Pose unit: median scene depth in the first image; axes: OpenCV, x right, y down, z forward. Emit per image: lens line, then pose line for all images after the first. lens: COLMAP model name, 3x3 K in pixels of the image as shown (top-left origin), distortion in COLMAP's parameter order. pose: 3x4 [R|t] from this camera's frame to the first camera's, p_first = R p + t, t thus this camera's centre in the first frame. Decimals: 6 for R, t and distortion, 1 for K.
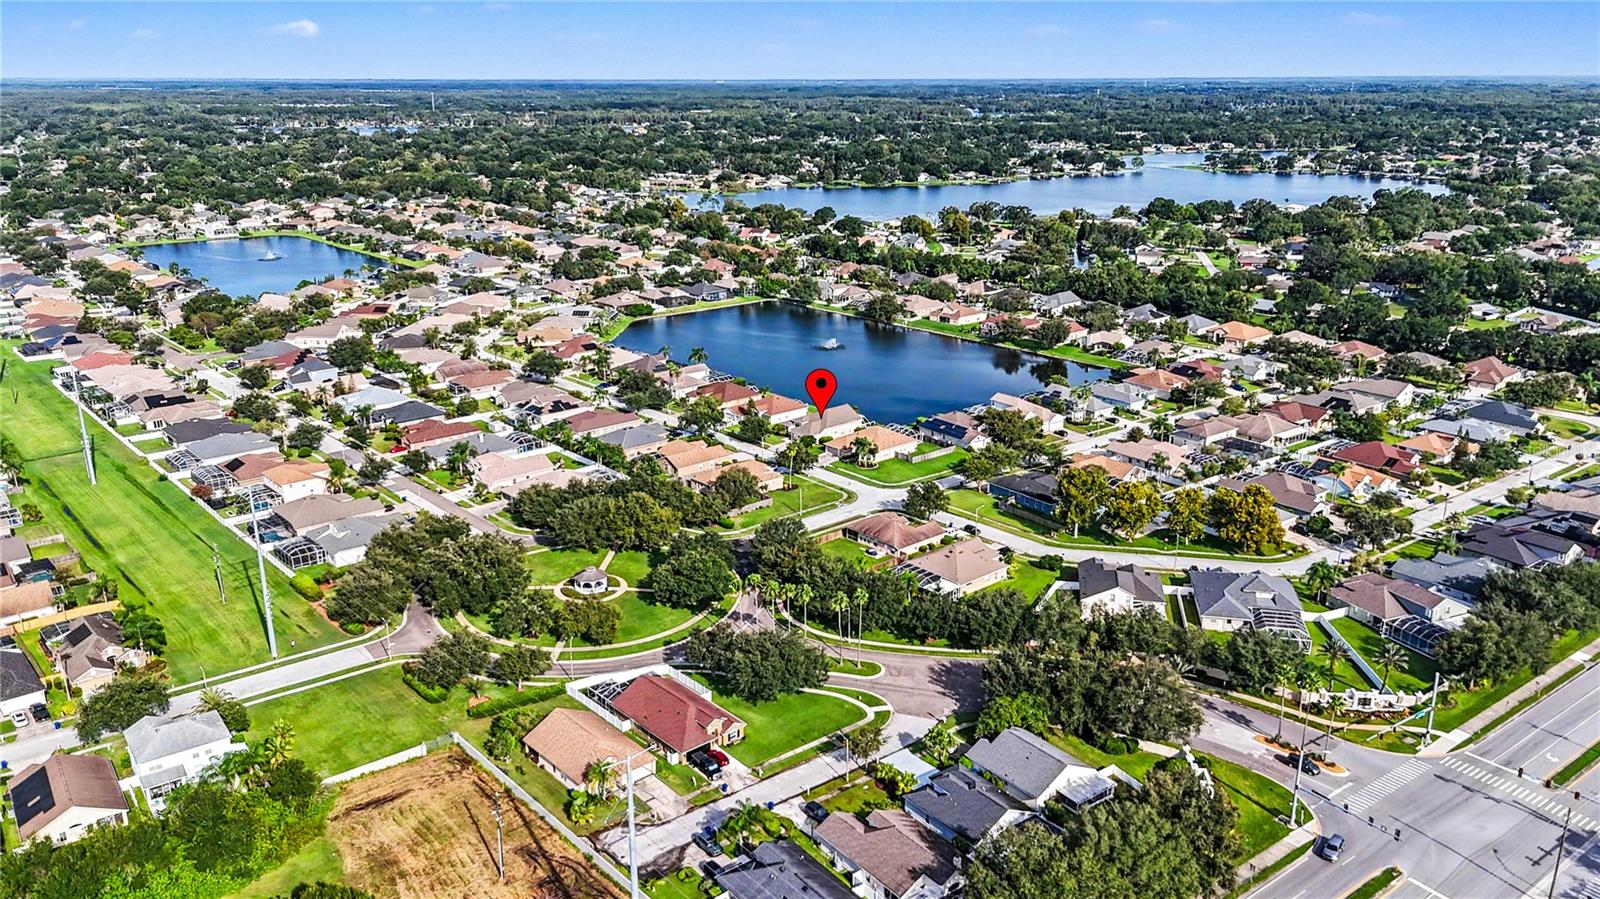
lens RADIAL K [[1178.8, 0, 800.2], [0, 1178.8, 449.5], [0, 0, 1]] dist [0.026238, -0.017262]
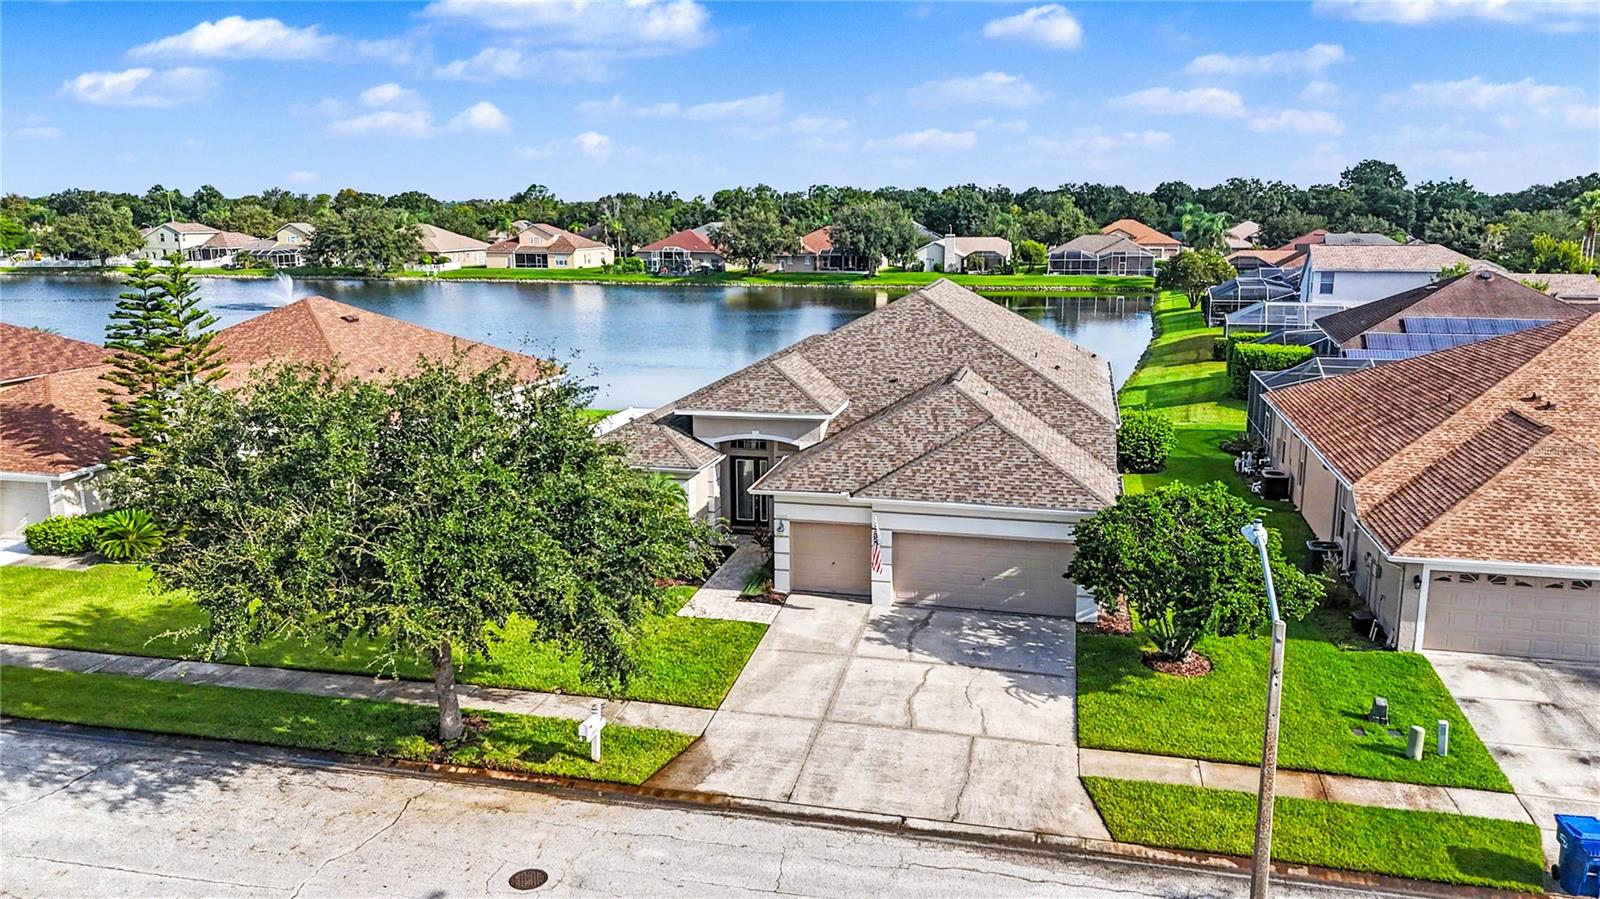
lens RADIAL K [[1178.8, 0, 805.4], [0, 1178.8, 452.3], [0, 0, 1]] dist [0.026238, -0.017262]
pose [[0.811985, -0.115300, 0.572176, -0.039636], [0.174009, 0.983537, -0.048745, -0.010099], [-0.557136, 0.139144, 0.818681, 0.633756]]
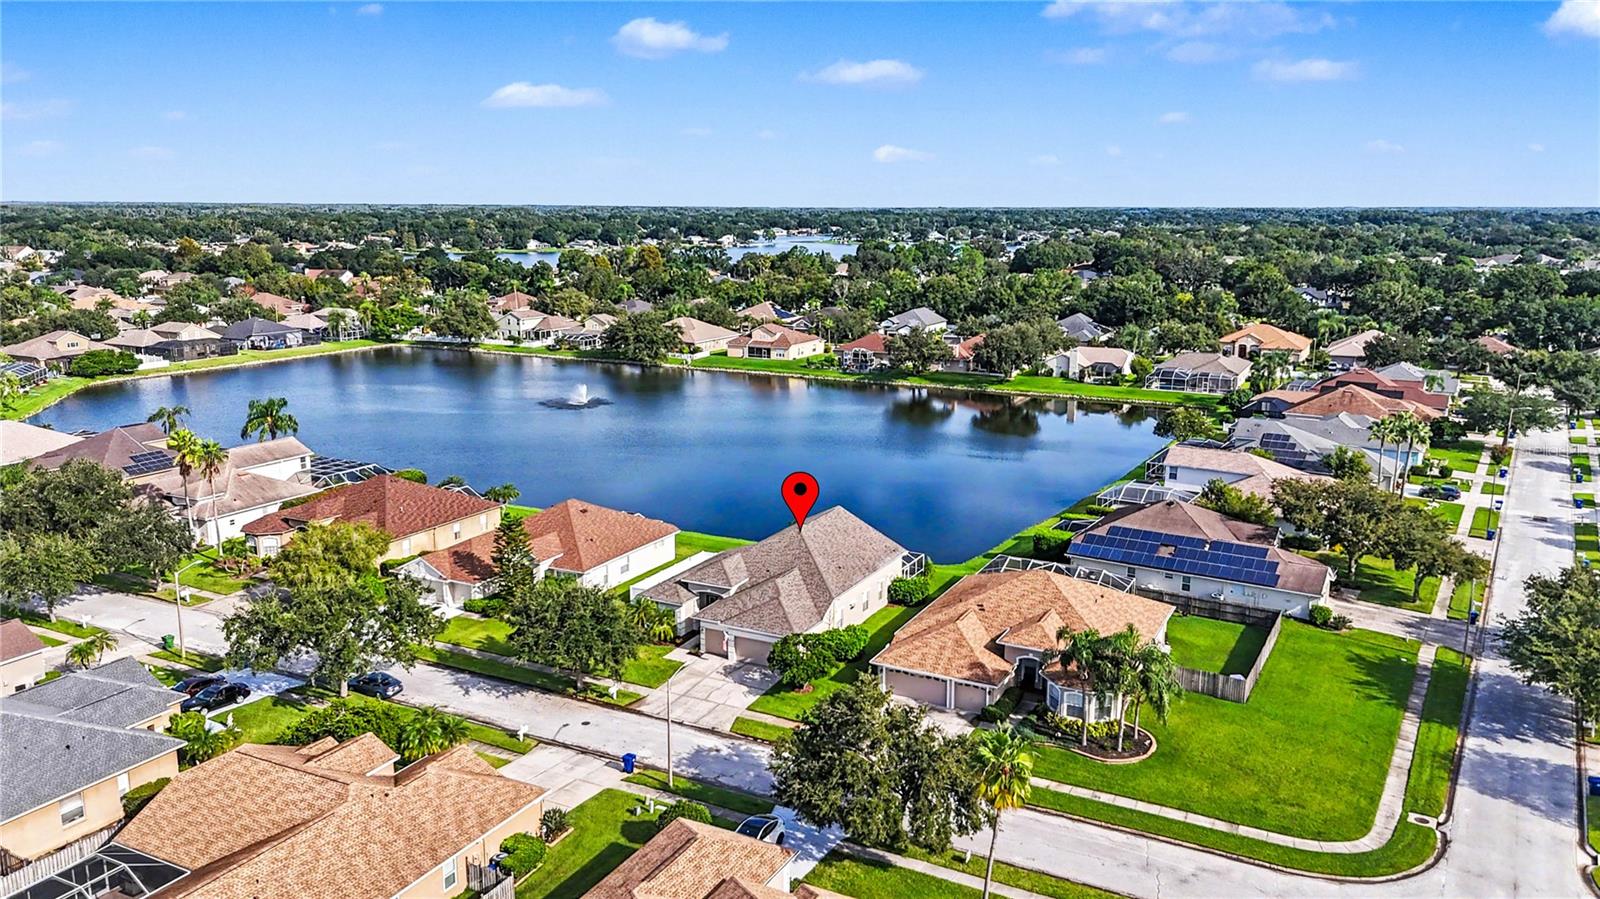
lens RADIAL K [[1178.8, 0, 801.4], [0, 1178.8, 445.5], [0, 0, 1]] dist [0.026238, -0.017262]
pose [[0.930831, -0.065780, 0.359480, -0.054642], [0.103394, 0.990880, -0.086408, -0.020483], [-0.350518, 0.117600, 0.929143, 0.507376]]
